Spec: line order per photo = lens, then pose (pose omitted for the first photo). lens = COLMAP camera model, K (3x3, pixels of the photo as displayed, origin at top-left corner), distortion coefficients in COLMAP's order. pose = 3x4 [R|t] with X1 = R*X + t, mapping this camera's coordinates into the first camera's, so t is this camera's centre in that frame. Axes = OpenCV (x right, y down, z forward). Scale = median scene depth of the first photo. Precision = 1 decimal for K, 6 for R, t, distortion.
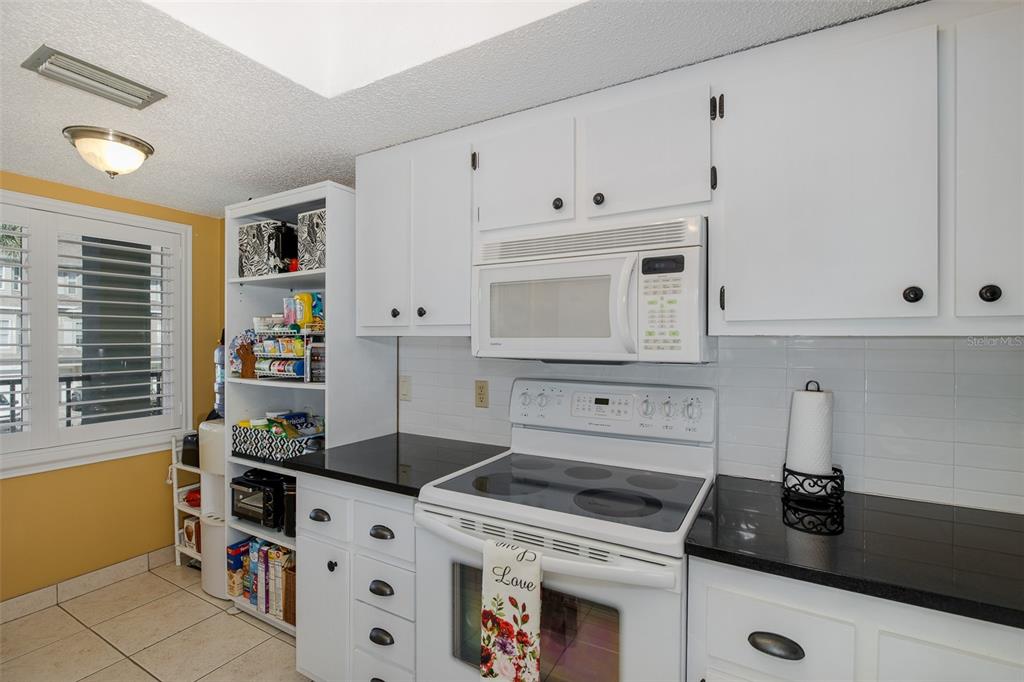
lens RADIAL K [[451.7, 0, 525.3], [0, 451.7, 341.9], [0, 0, 1]] dist [-0.009656, -0.000002]
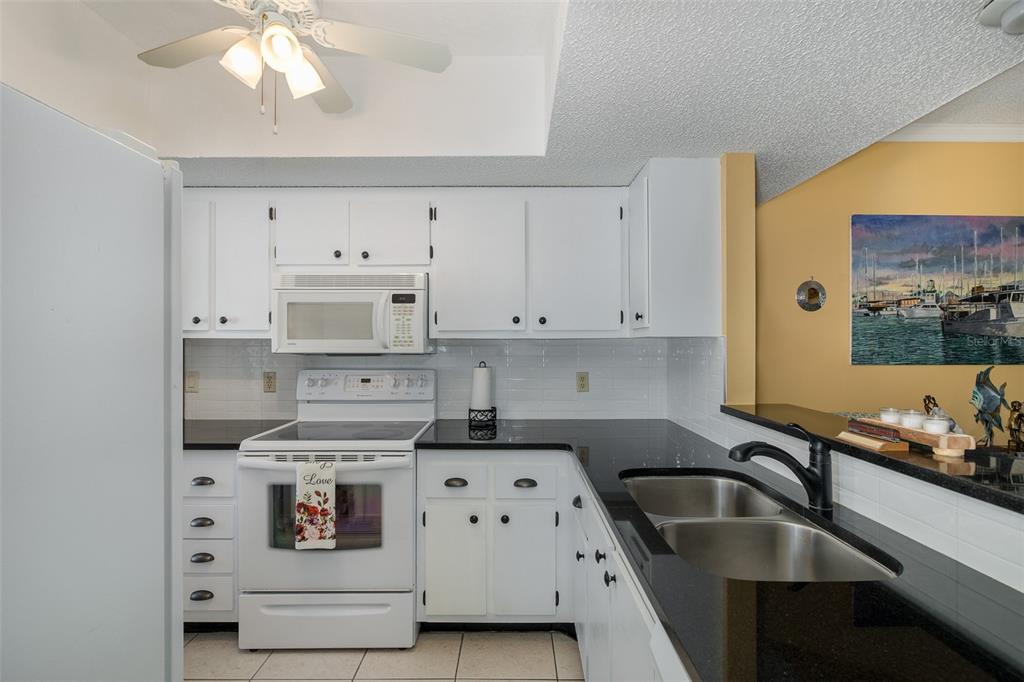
lens RADIAL K [[451.7, 0, 525.3], [0, 451.7, 341.9], [0, 0, 1]] dist [-0.009656, -0.000002]
pose [[0.856030, -0.003668, 0.516914, -0.205309], [0.004465, 0.999990, -0.000298, 0.002536], [-0.516907, 0.002563, 0.856038, -0.770882]]
